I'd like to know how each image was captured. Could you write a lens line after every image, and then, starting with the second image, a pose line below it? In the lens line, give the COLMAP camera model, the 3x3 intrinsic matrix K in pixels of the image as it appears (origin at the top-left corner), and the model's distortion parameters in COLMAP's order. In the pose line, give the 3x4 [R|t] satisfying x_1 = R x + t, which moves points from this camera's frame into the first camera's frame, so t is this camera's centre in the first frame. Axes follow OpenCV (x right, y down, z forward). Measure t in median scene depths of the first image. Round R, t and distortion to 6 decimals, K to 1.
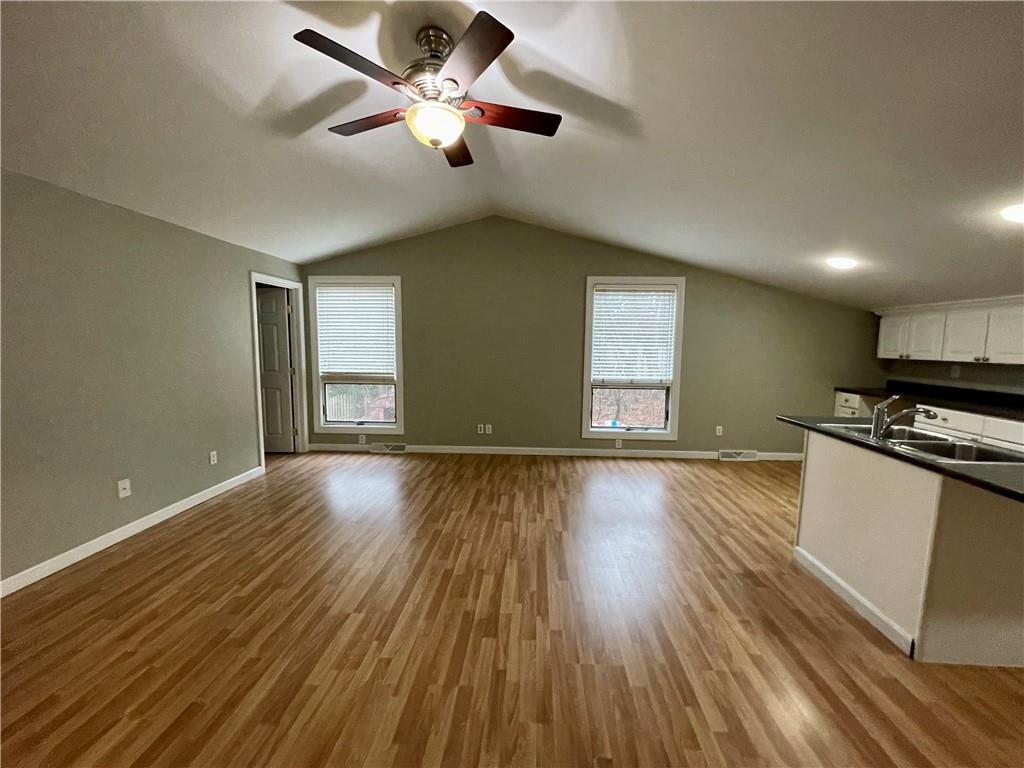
lens RADIAL K [[411.9, 0, 510.0], [0, 411.9, 382.9], [0, 0, 1]] dist [0.001880, 0.000066]
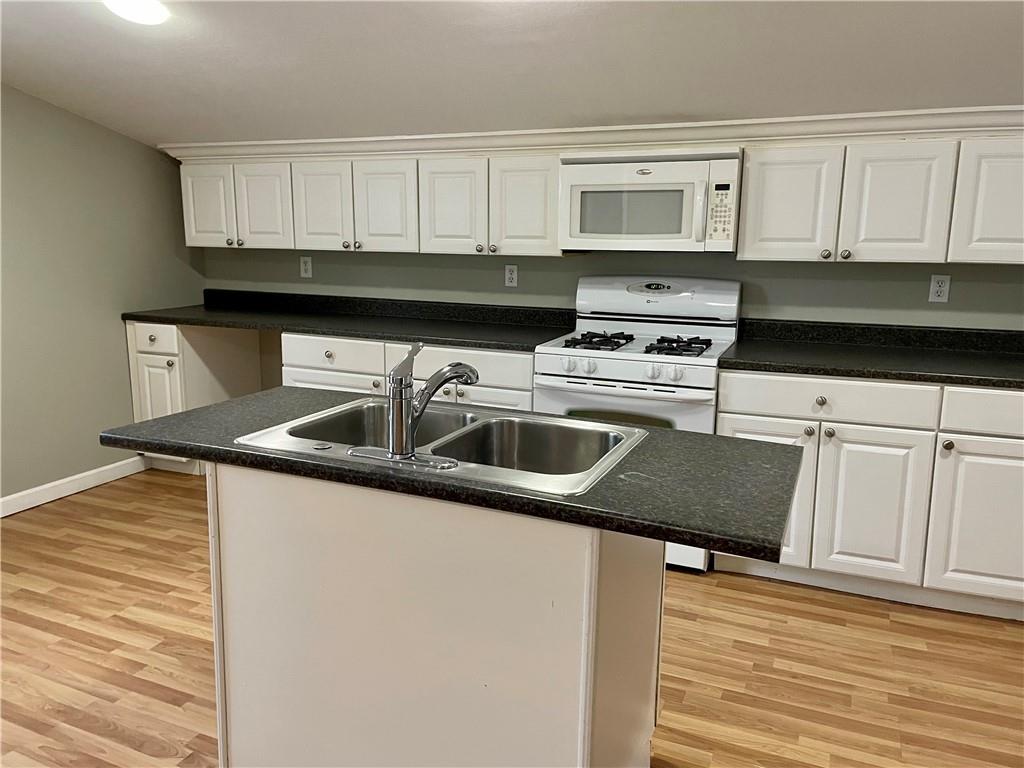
lens RADIAL K [[779.1, 0, 490.6], [0, 779.1, 362.7], [0, 0, 1]] dist [0.008032, -0.005087]
pose [[0.346693, -0.163002, 0.923707, 0.138822], [0.083829, 0.986228, 0.142571, -0.027844], [-0.934225, 0.028005, 0.355583, 0.358066]]
